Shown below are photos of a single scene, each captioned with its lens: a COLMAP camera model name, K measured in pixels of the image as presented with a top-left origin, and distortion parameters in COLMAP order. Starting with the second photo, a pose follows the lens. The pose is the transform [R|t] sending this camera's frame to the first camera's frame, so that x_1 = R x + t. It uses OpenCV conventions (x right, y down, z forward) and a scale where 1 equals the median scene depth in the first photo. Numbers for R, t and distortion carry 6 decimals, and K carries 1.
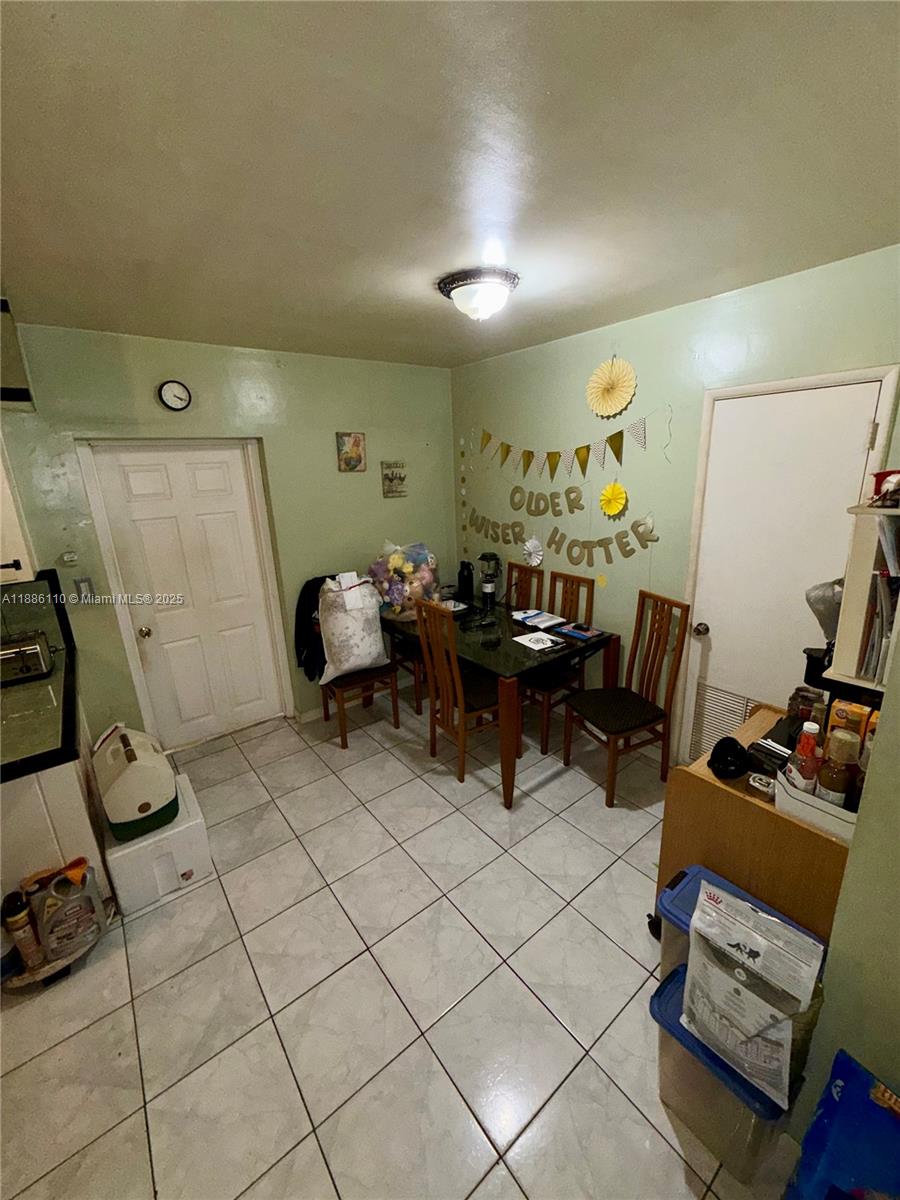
lens RADIAL K [[477.0, 0, 452.9], [0, 477.0, 596.4], [0, 0, 1]] dist [-0.000195, -0.000406]
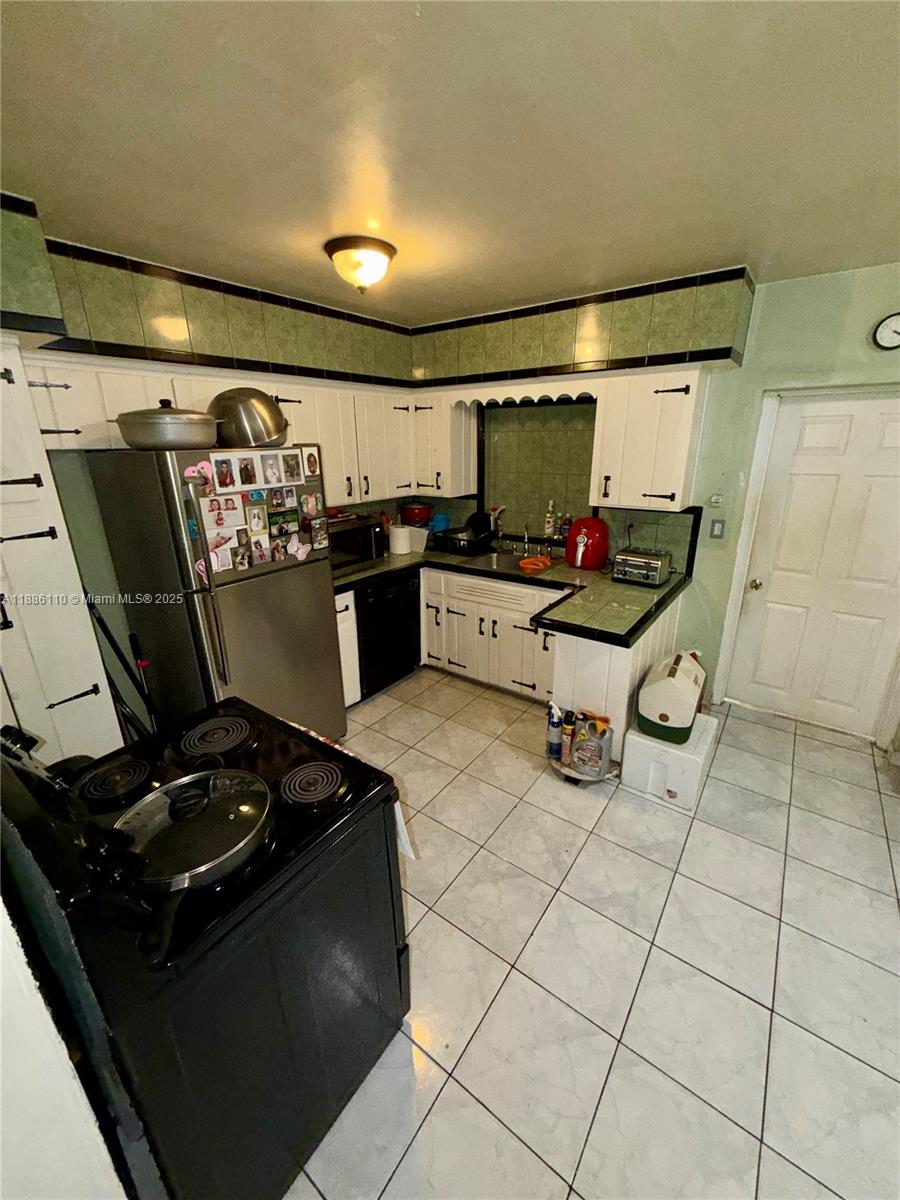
lens RADIAL K [[477.0, 0, 452.9], [0, 477.0, 596.4], [0, 0, 1]] dist [-0.000195, -0.000406]
pose [[0.276745, 0.338222, -0.899454, 0.150183], [-0.258866, 0.927649, 0.269176, -0.011699], [0.925419, 0.158345, 0.344277, 0.070500]]
